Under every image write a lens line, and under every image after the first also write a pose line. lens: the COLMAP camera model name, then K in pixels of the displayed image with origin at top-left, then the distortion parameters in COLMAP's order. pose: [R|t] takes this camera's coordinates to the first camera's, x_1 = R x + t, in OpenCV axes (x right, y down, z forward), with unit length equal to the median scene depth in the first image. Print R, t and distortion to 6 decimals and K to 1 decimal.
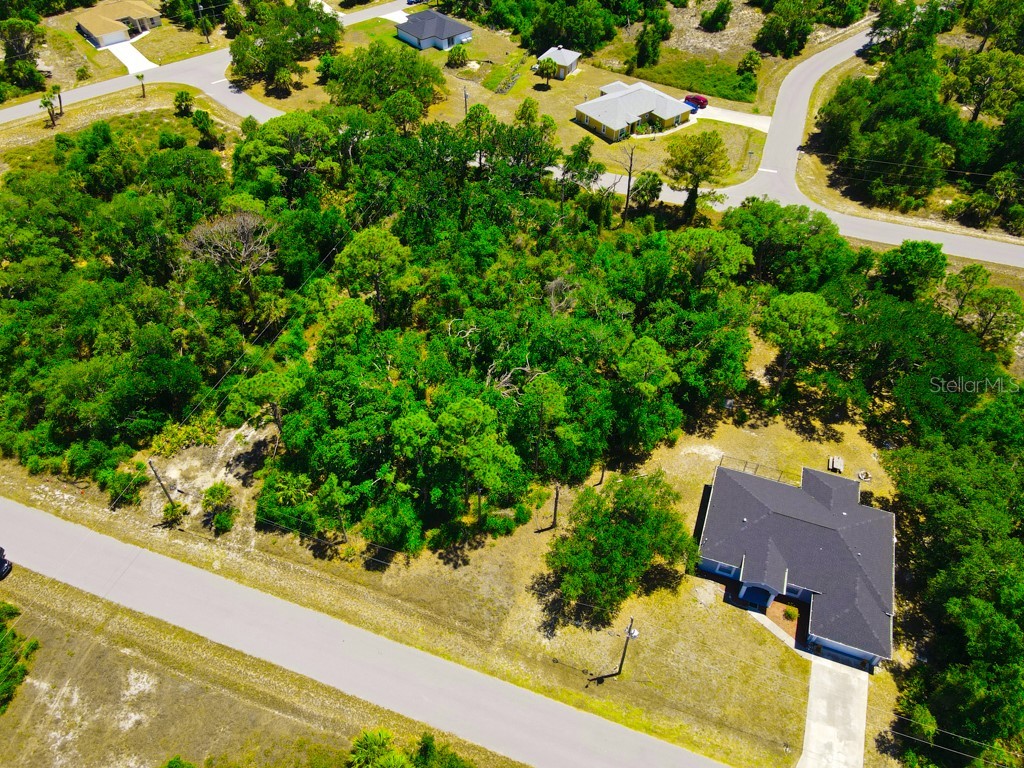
lens RADIAL K [[739.3, 0, 512.0], [0, 739.3, 384.0], [0, 0, 1]] dist [0.024526, -0.011387]
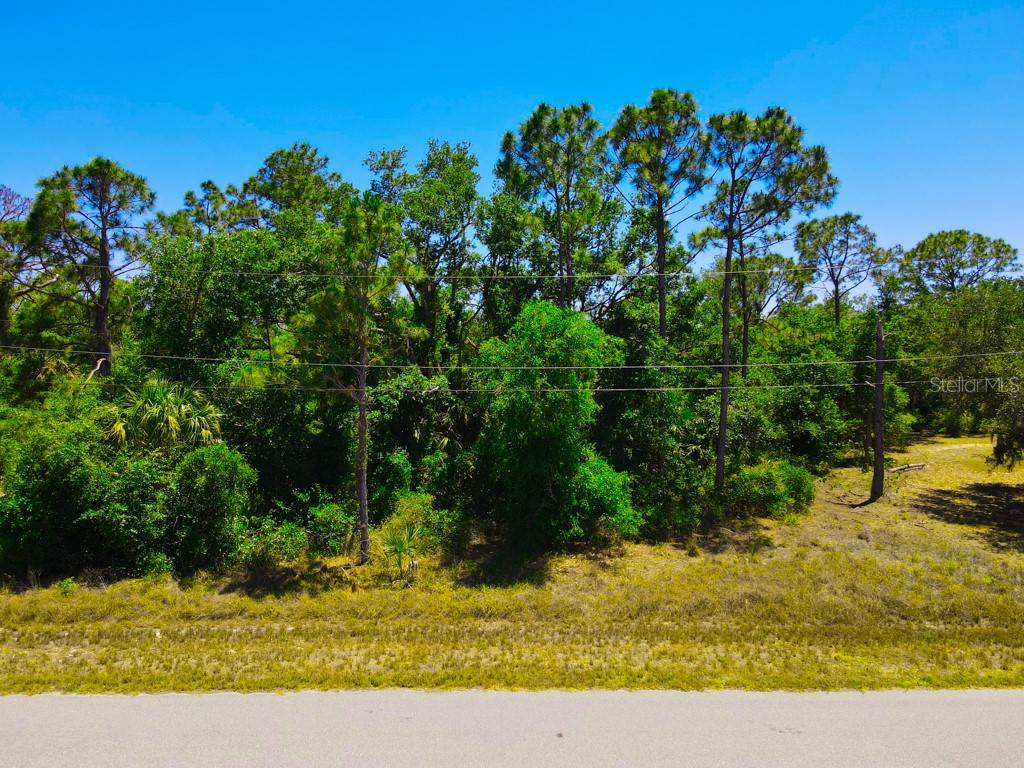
lens RADIAL K [[746.5, 0, 512.0], [0, 746.5, 384.0], [0, 0, 1]] dist [0.019877, 0.000284]
pose [[0.932667, -0.015048, 0.360425, -0.269764], [0.260200, 0.720083, -0.643254, 0.357574], [-0.249857, 0.693724, 0.675513, 0.743001]]
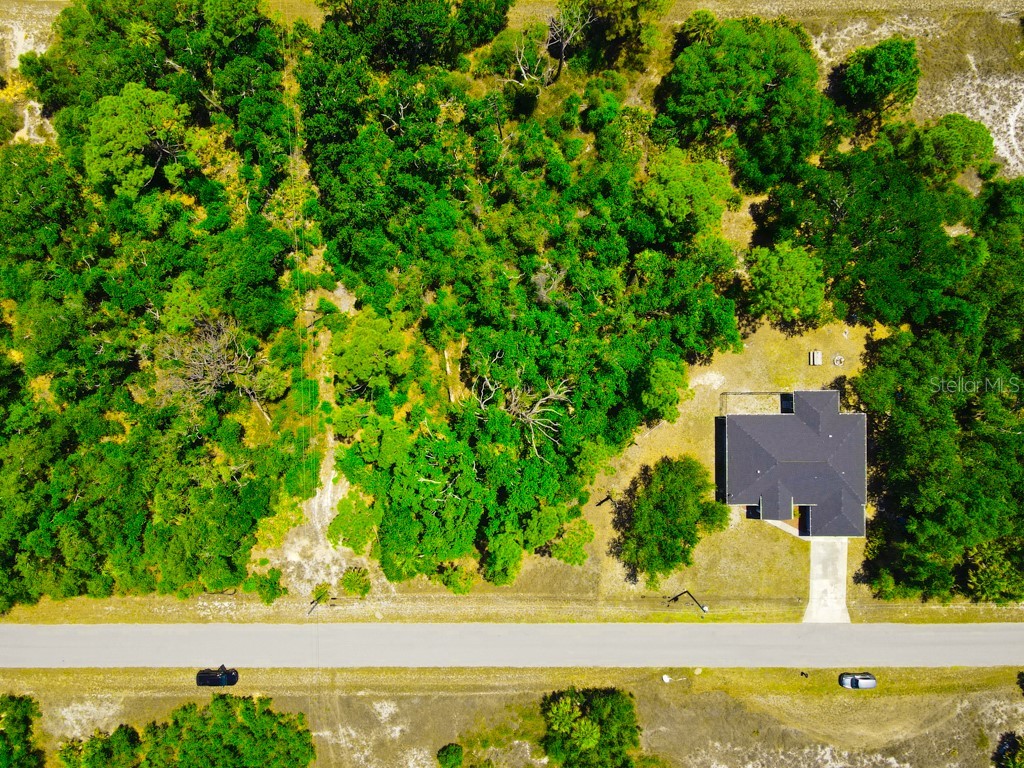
lens RADIAL K [[746.5, 0, 512.0], [0, 746.5, 384.0], [0, 0, 1]] dist [0.019877, 0.000284]
pose [[0.937389, -0.348218, -0.006727, -0.023543], [0.254481, 0.671612, 0.695828, -0.871923], [-0.237782, -0.653974, 0.718177, 0.251702]]
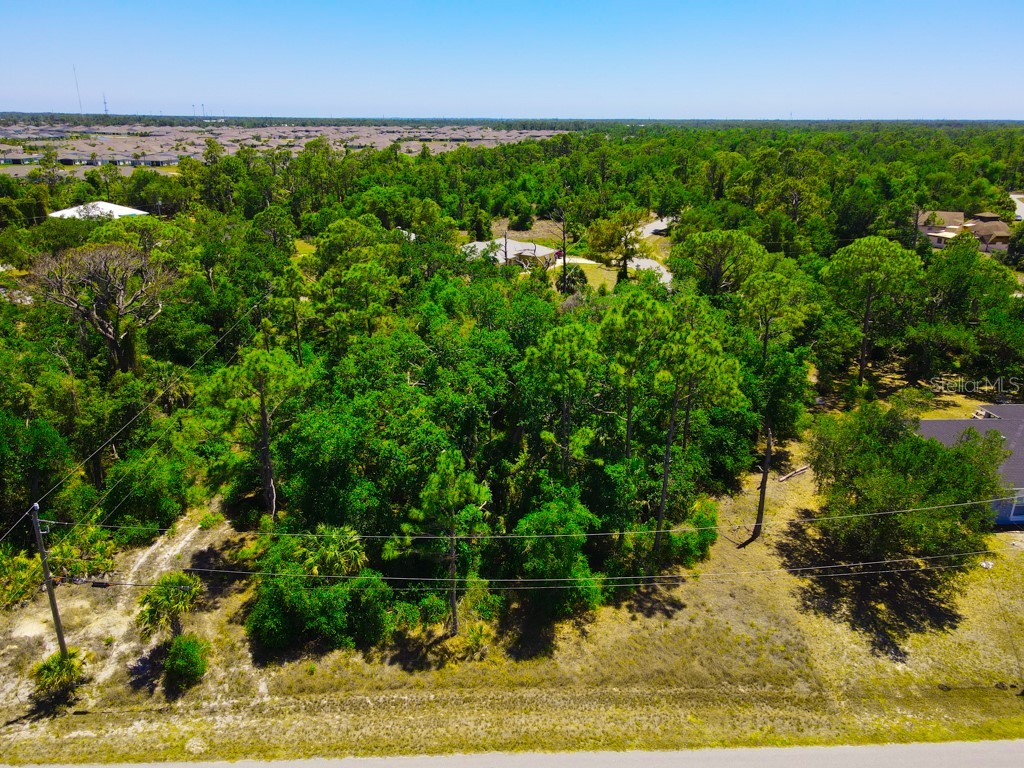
lens RADIAL K [[734.7, 0, 512.7], [0, 734.7, 401.5], [0, 0, 1]] dist [0.018139, 0.001867]
pose [[0.922127, -0.132400, 0.363527, -0.347891], [0.272351, 0.889507, -0.366882, 0.266178], [-0.274784, 0.437319, 0.856298, 0.477372]]
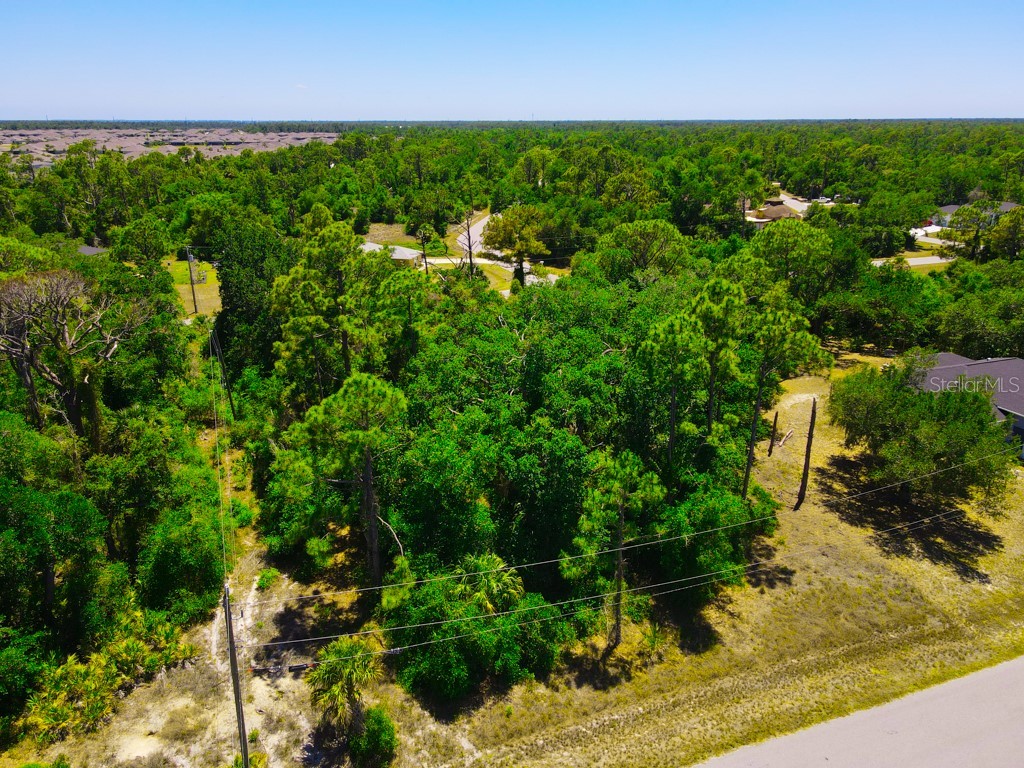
lens RADIAL K [[739.3, 0, 512.0], [0, 739.3, 384.0], [0, 0, 1]] dist [0.024526, -0.011387]
pose [[0.757456, -0.219676, 0.614820, -0.541367], [0.469382, 0.837779, -0.278937, 0.172229], [-0.453807, 0.499868, 0.737693, 0.573213]]
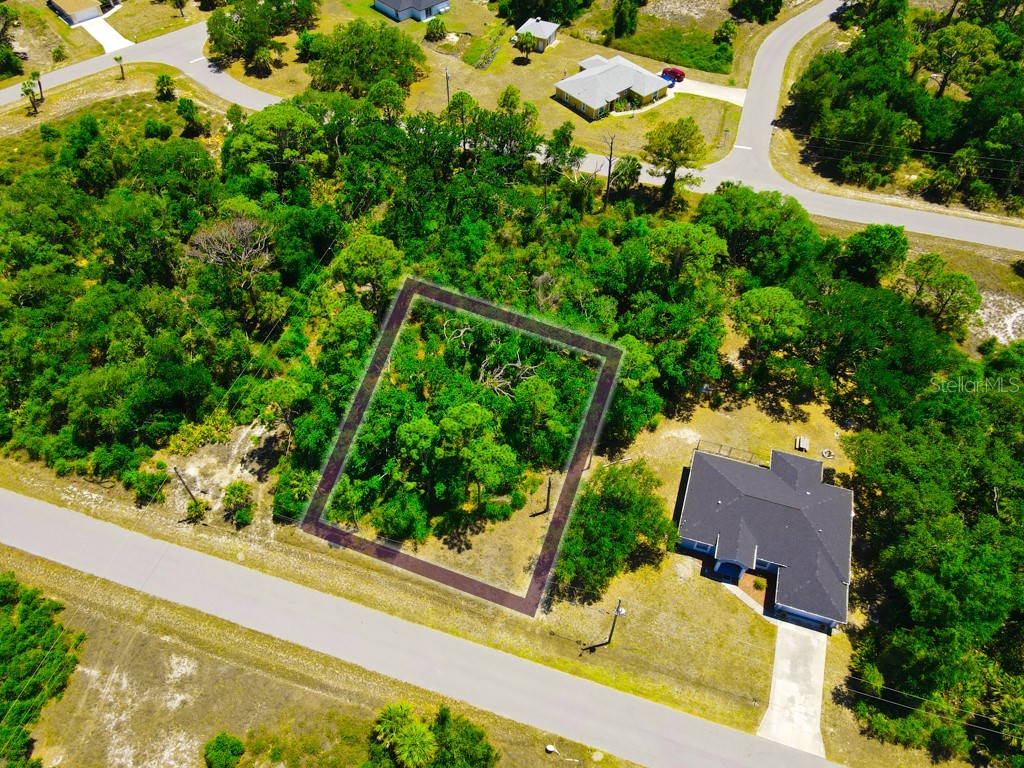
lens RADIAL K [[739.4, 0, 512.0], [0, 739.4, 384.0], [0, 0, 1]] dist [0.020248, -0.002878]
pose [[0.999338, -0.028641, 0.022418, -0.014732], [0.026776, 0.996477, 0.079477, -0.083667], [-0.024615, -0.078825, 0.996585, -0.077968]]
